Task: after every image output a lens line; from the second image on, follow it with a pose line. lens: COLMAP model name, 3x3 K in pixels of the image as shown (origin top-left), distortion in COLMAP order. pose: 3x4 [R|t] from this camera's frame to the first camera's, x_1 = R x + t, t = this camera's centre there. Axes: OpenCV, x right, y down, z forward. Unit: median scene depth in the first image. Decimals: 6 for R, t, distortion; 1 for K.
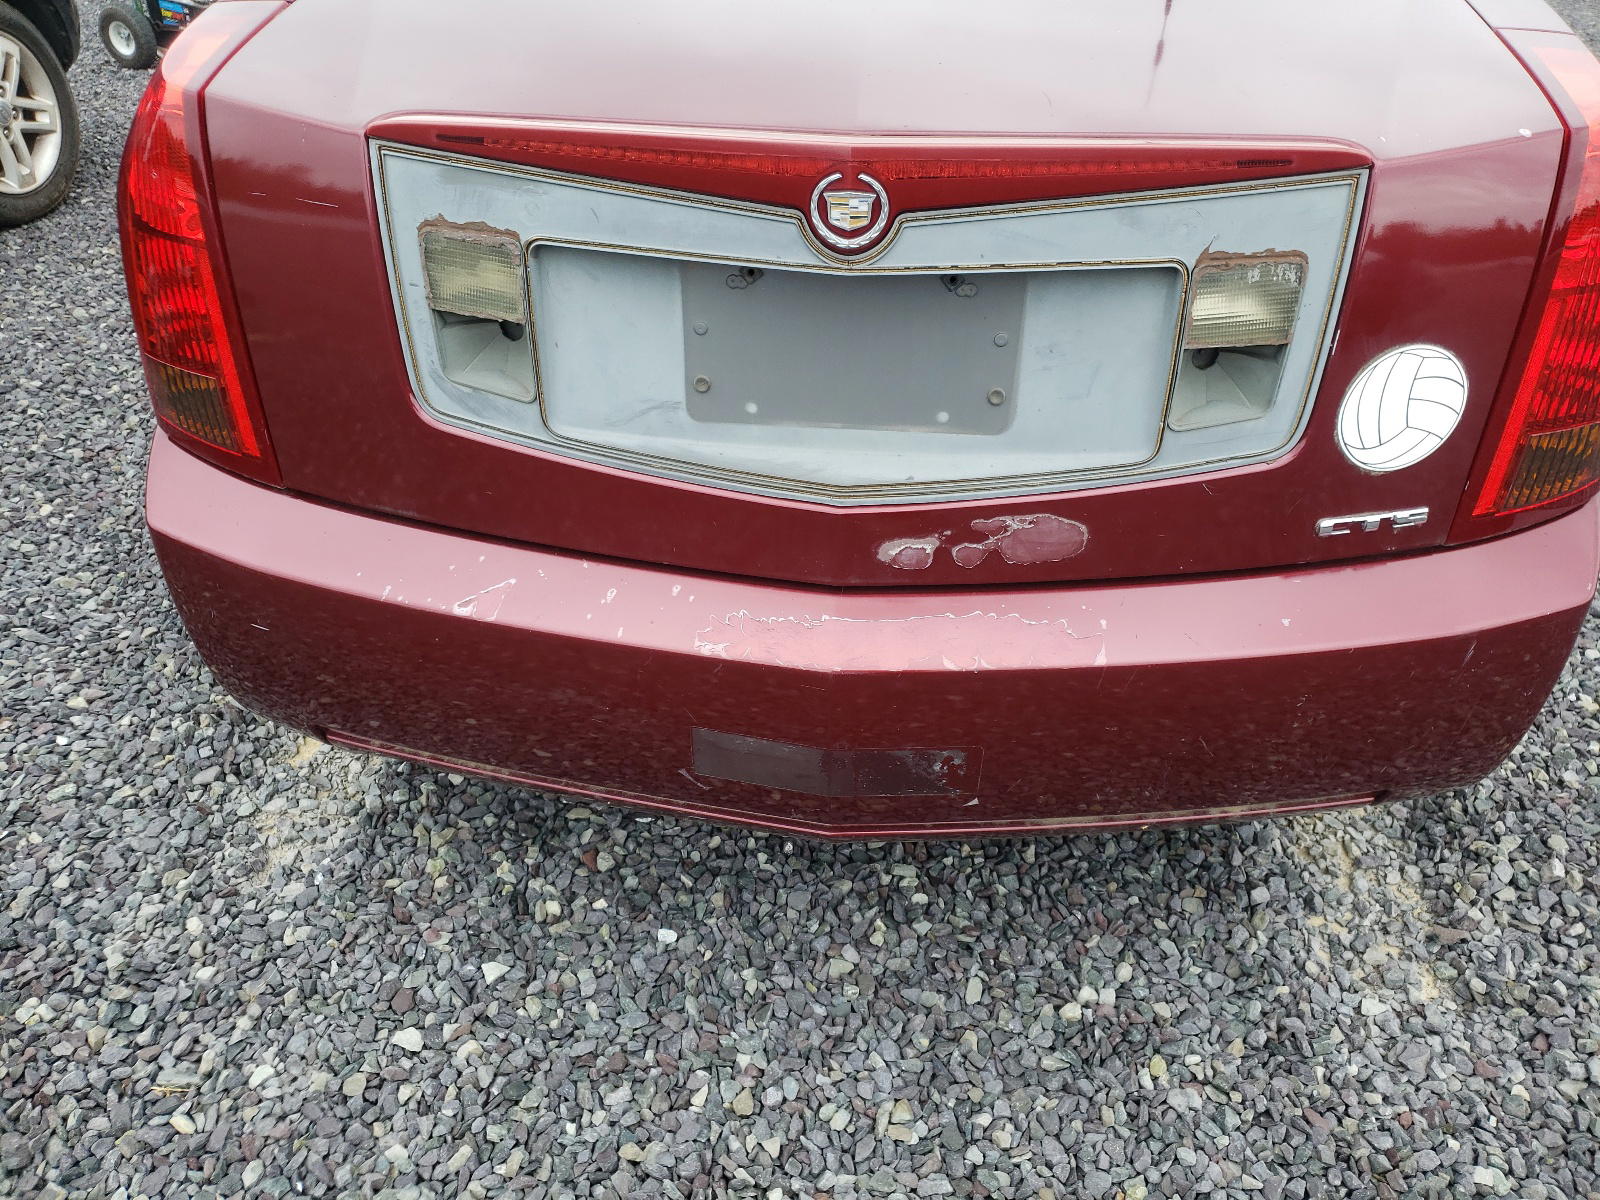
lens RADIAL K [[1237.2, 0, 800.0], [0, 1237.2, 600.0], [0, 0, 1]] dist [0.012458, 0.002004]
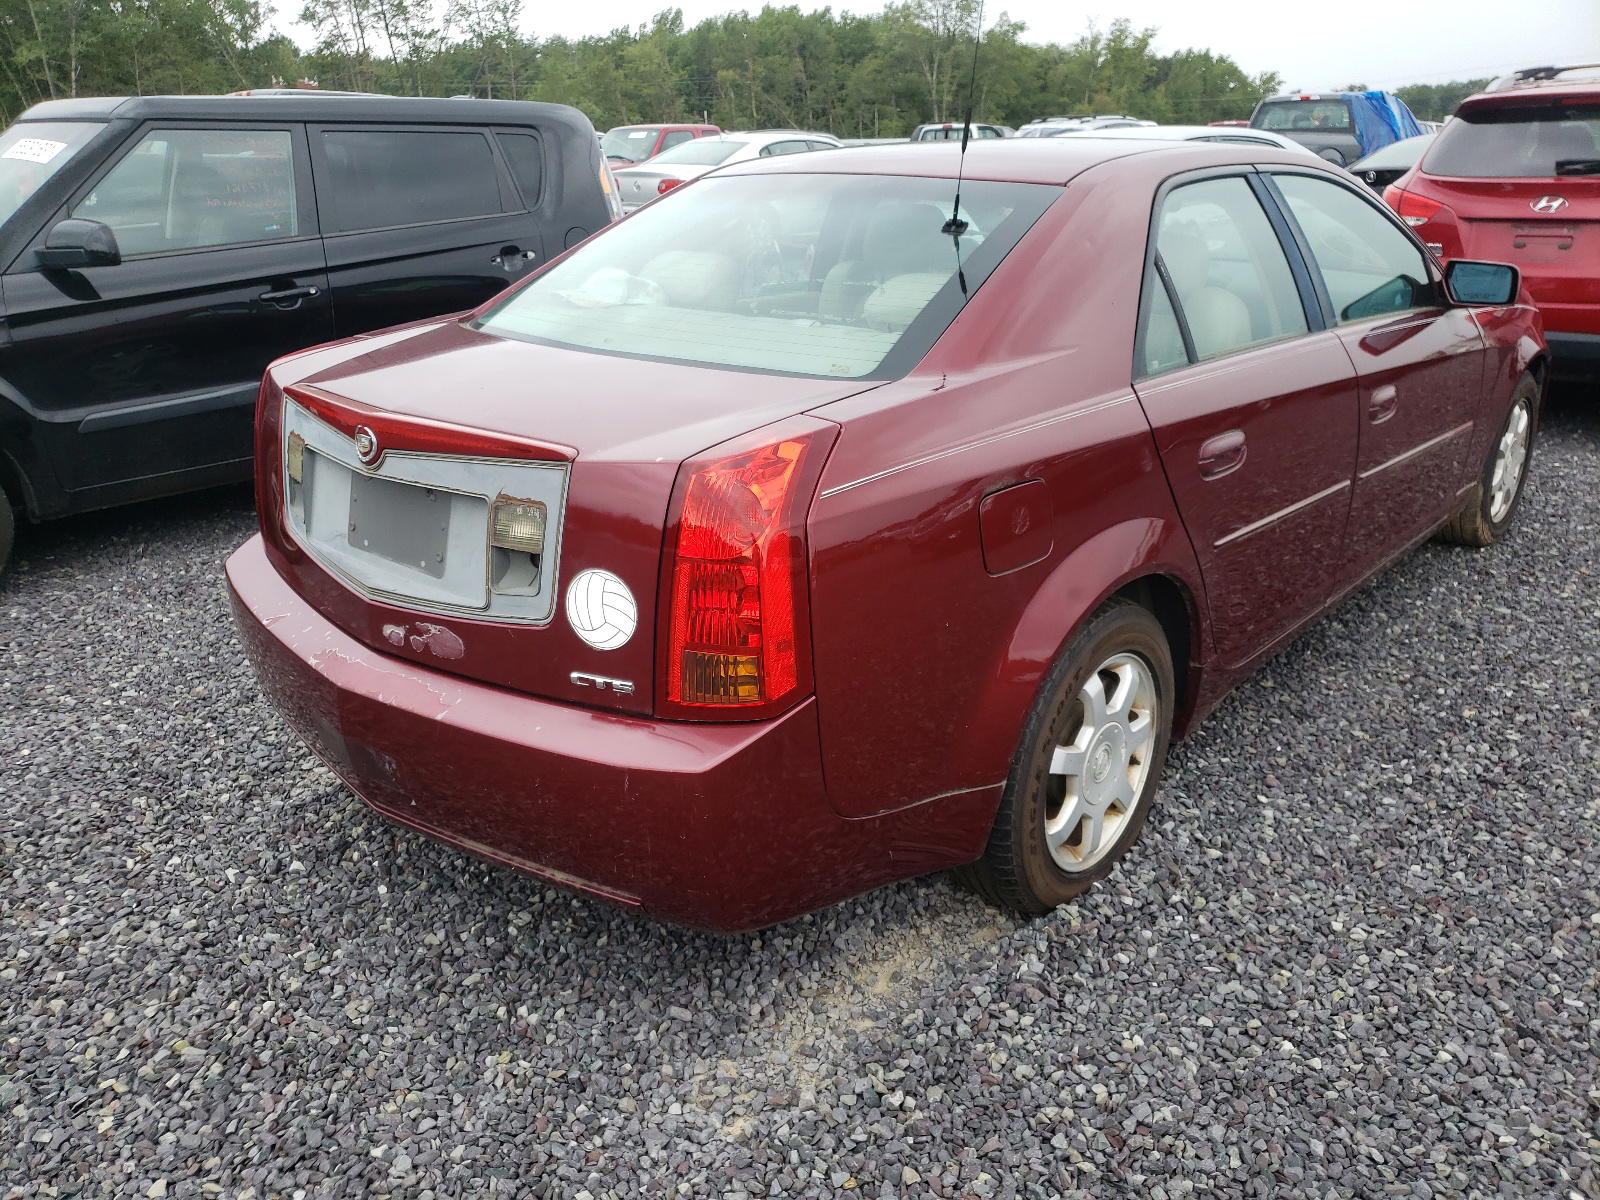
lens RADIAL K [[1237.2, 0, 800.0], [0, 1237.2, 600.0], [0, 0, 1]] dist [0.012458, 0.002004]
pose [[0.807808, 0.195890, -0.555943, 1.595583], [-0.334370, 0.929017, -0.158508, 0.004311], [0.485430, 0.313935, 0.815967, -0.200311]]
